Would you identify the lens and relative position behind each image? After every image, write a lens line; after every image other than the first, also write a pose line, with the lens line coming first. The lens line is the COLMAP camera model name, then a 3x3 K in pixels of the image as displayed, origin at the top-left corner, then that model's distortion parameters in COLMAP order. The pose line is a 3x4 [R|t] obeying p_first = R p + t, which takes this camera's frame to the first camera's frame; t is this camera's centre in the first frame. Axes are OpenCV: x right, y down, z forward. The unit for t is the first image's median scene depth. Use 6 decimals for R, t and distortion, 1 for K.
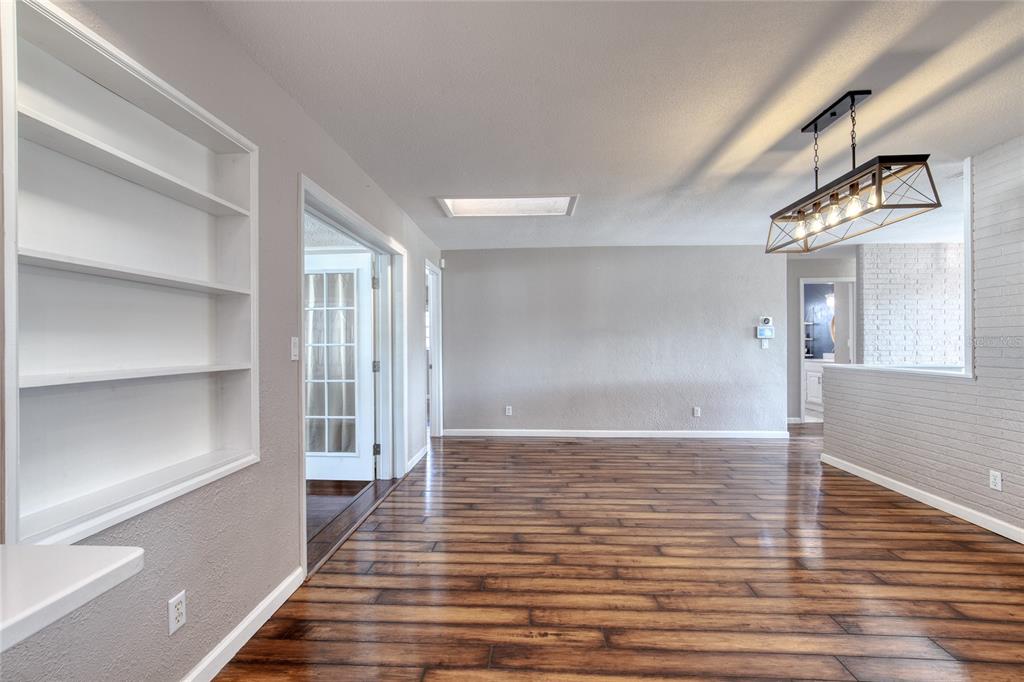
lens RADIAL K [[475.1, 0, 496.6], [0, 475.1, 341.2], [0, 0, 1]] dist [-0.022925, 0.012329]
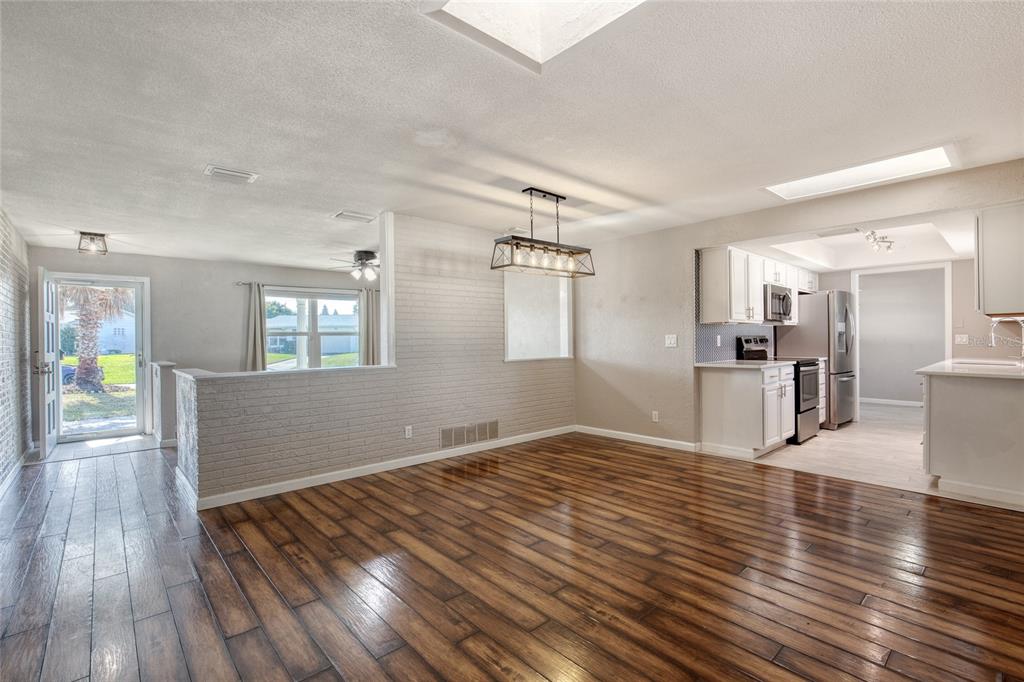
lens RADIAL K [[464.0, 0, 508.4], [0, 464.0, 341.3], [0, 0, 1]] dist [-0.034102, 0.011449]
pose [[-0.719924, 0.011166, 0.693964, -0.168914], [0.013838, 0.999903, -0.001734, 0.004314], [-0.693915, 0.008355, -0.720008, 1.398245]]
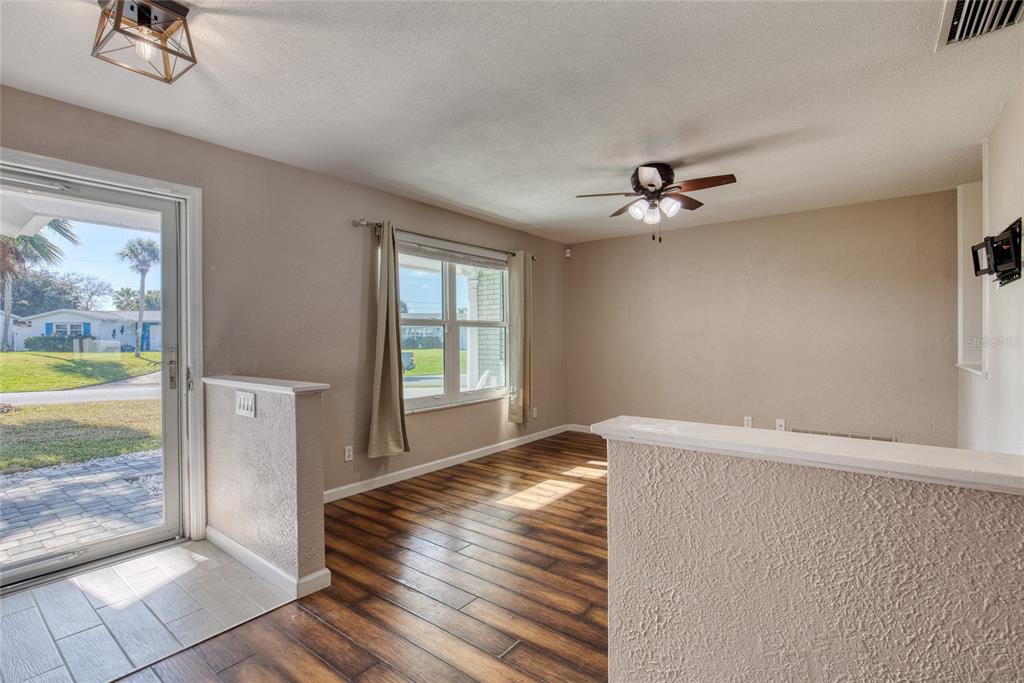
lens RADIAL K [[471.8, 0, 509.1], [0, 471.8, 341.2], [0, 0, 1]] dist [-0.017582, 0.009431]
pose [[-0.828484, 0.004685, 0.559993, 1.013186], [0.007245, 0.999971, 0.002352, 0.001545], [-0.559965, 0.006006, -0.828494, 1.457959]]
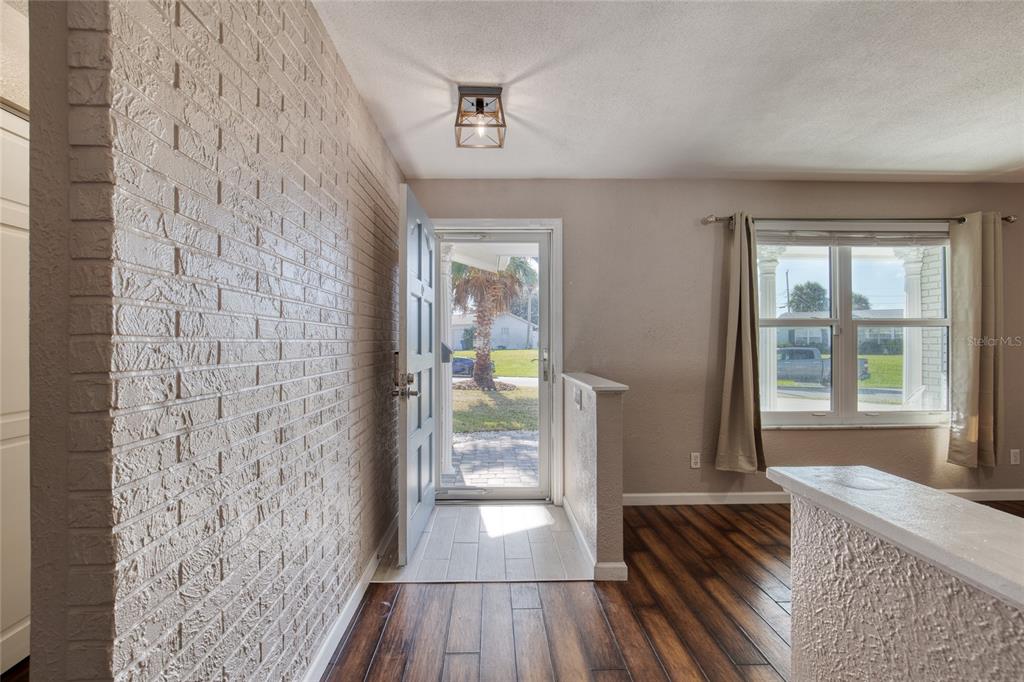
lens RADIAL K [[471.8, 0, 509.1], [0, 471.8, 340.7], [0, 0, 1]] dist [-0.017582, 0.009431]
pose [[-0.106403, 0.006270, 0.994303, 0.939163], [-0.000963, 0.999979, -0.006409, 0.000496], [-0.994323, -0.001639, -0.106395, 1.315847]]
